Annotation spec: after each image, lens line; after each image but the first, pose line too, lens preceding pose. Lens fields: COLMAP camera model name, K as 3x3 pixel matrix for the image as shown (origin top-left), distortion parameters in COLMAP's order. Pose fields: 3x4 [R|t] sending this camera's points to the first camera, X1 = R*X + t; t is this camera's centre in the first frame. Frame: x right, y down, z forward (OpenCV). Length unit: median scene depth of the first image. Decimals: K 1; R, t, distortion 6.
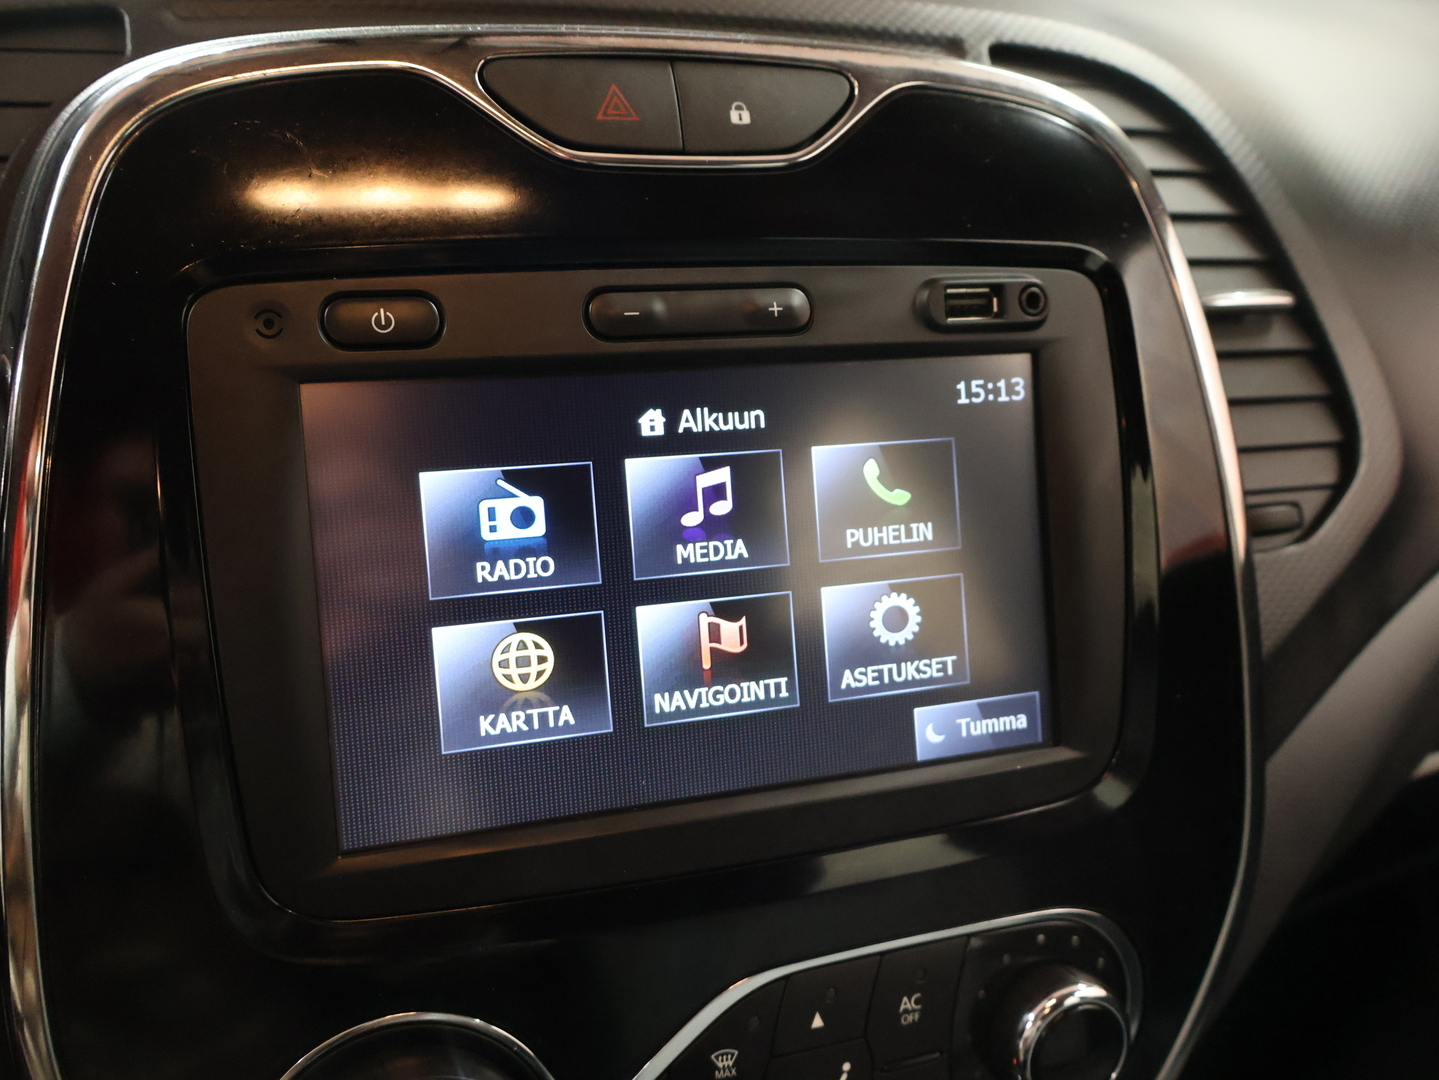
lens RADIAL K [[1413.9, 0, 713.7], [0, 1413.9, 533.3], [0, 0, 1]] dist [0.002260, 0.000000]
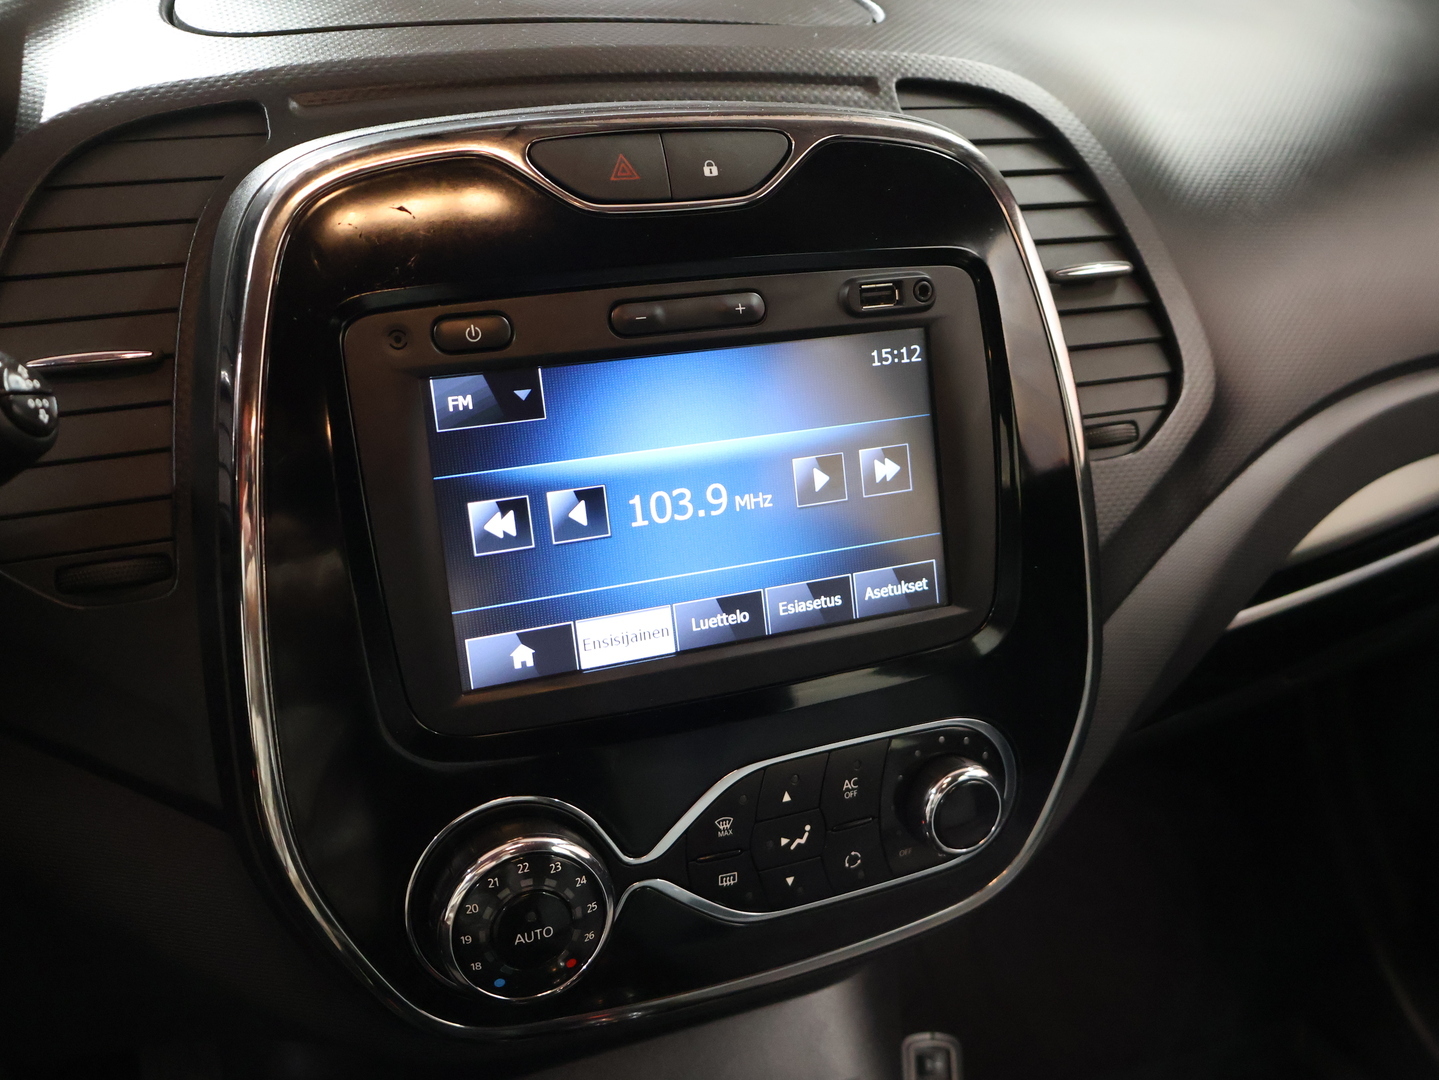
lens RADIAL K [[1413.9, 0, 720.8], [0, 1413.9, 545.6], [0, 0, 1]] dist [0.002260, 0.000000]
pose [[0.999139, -0.038261, 0.016071, -0.007764], [0.036784, 0.995797, 0.083874, -0.037796], [-0.019212, -0.083210, 0.996347, -0.415241]]
